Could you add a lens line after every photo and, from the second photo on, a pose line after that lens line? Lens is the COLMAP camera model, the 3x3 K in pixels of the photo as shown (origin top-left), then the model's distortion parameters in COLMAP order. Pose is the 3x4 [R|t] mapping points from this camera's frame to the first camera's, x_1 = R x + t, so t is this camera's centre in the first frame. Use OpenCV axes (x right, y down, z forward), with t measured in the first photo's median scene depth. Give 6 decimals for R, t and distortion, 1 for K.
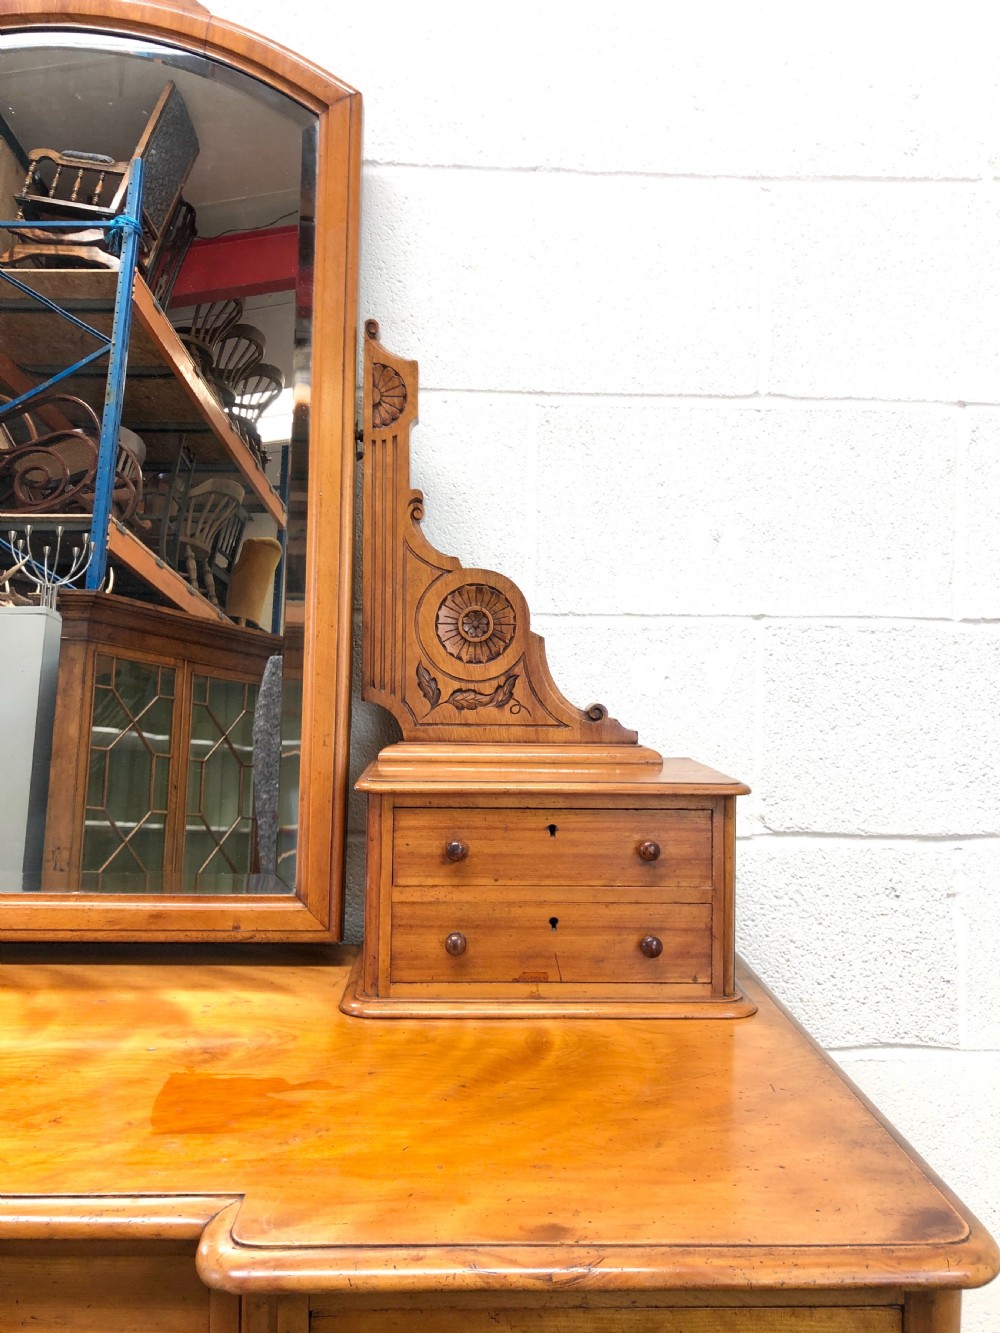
lens RADIAL K [[1097.0, 0, 504.8], [0, 1097.0, 648.8], [0, 0, 1]] dist [0.015727, -0.013687]
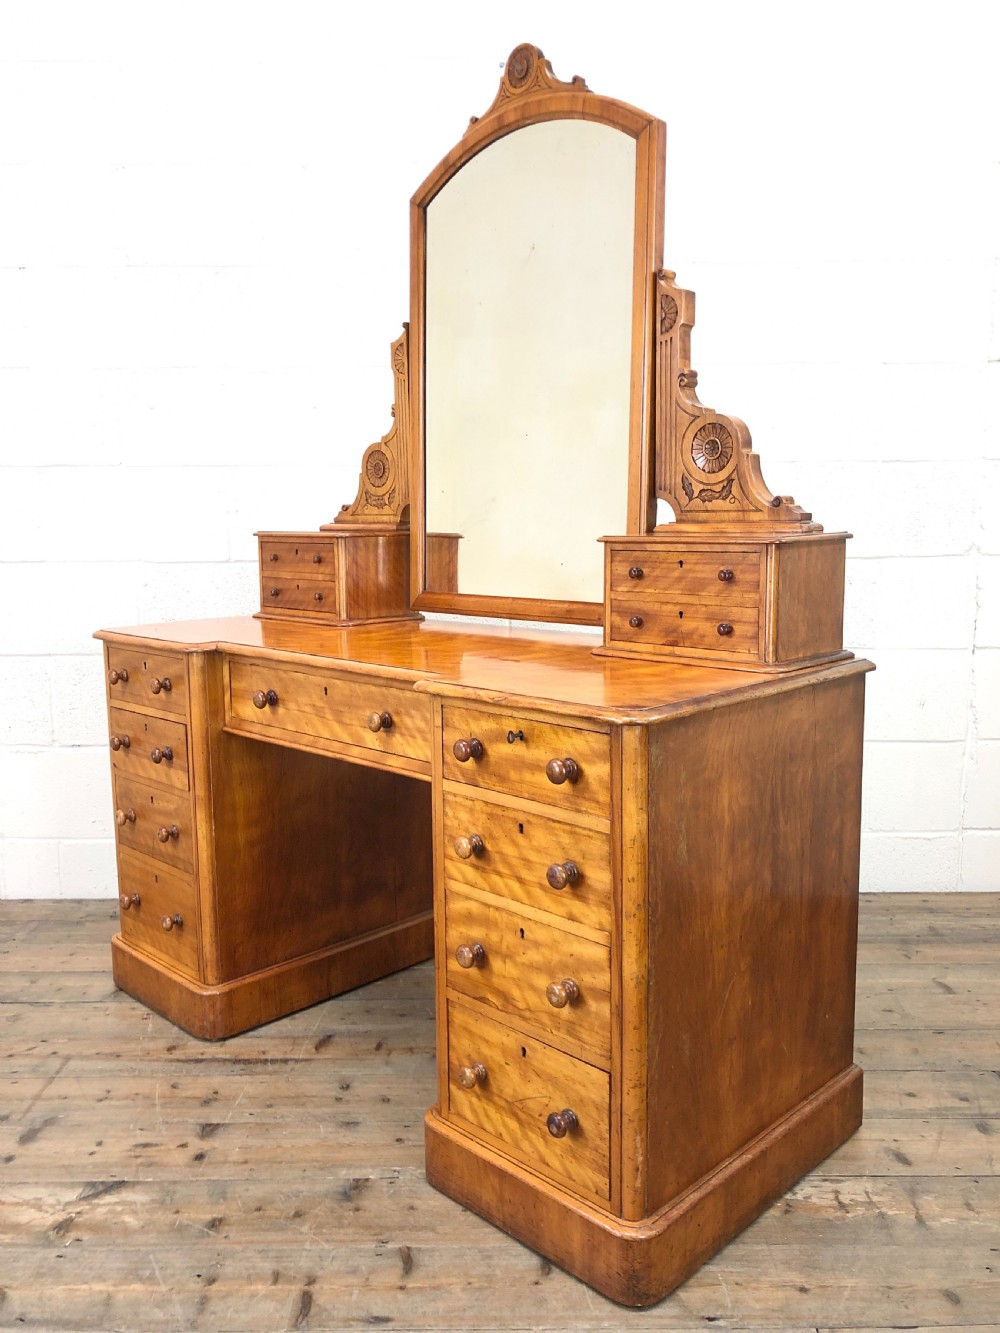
lens RADIAL K [[1097.0, 0, 496.2], [0, 1097.0, 664.3], [0, 0, 1]] dist [0.015727, -0.013687]
pose [[0.679016, 0.081400, -0.729596, 0.981393], [0.023819, 0.990868, 0.132718, 0.071333], [0.733737, -0.107496, 0.670876, -0.375527]]
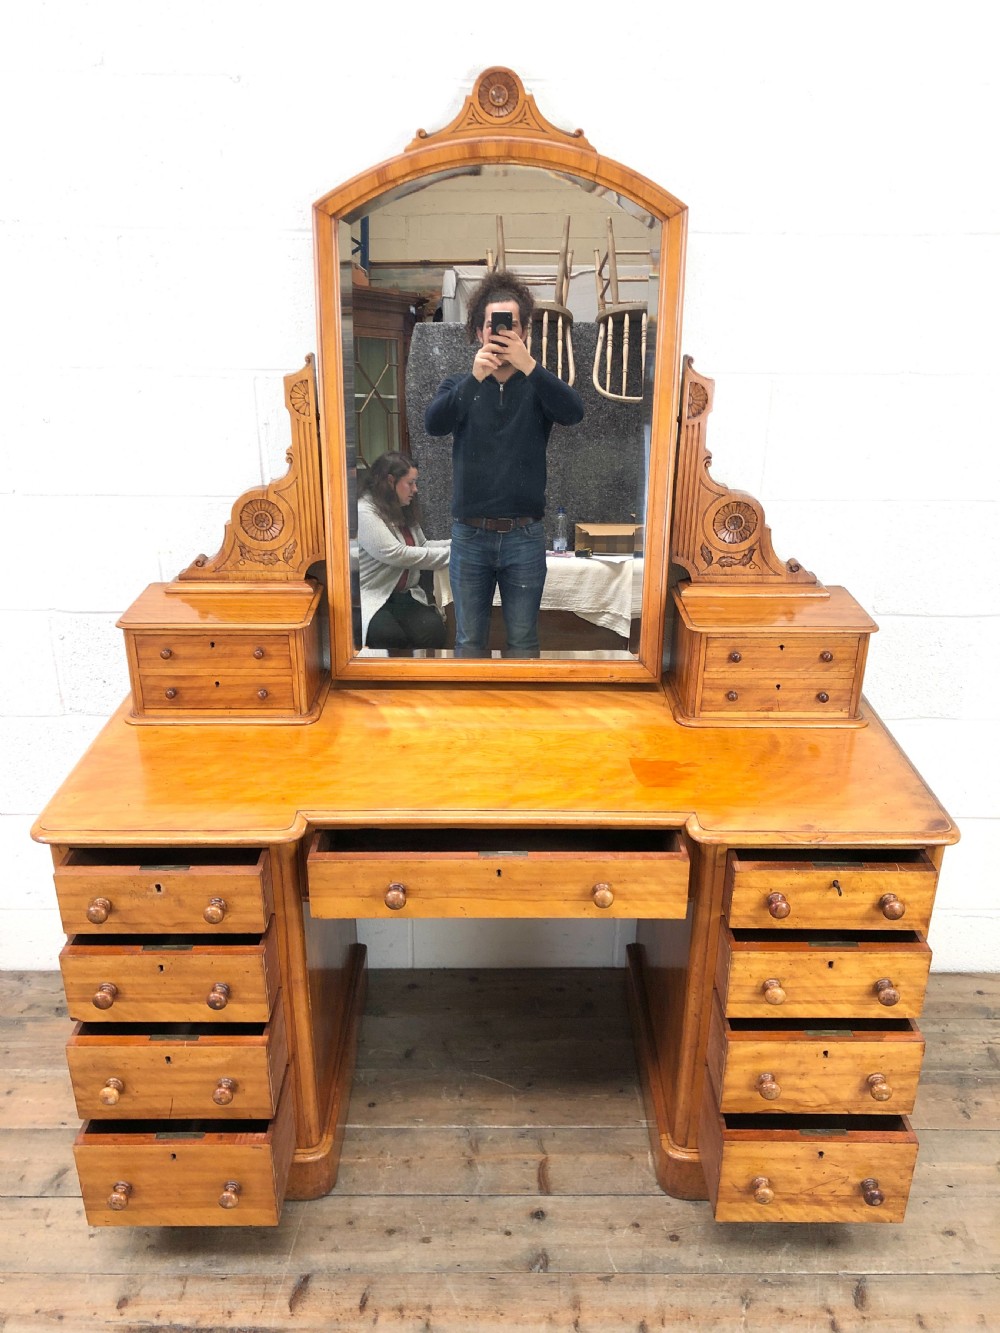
lens RADIAL K [[1097.0, 0, 499.5], [0, 1097.0, 654.8], [0, 0, 1]] dist [0.015727, -0.013687]
pose [[0.999480, 0.007286, -0.031426, -0.366216], [0.005979, 0.915451, 0.402385, -0.570624], [0.031701, -0.402364, 0.914931, -0.809393]]
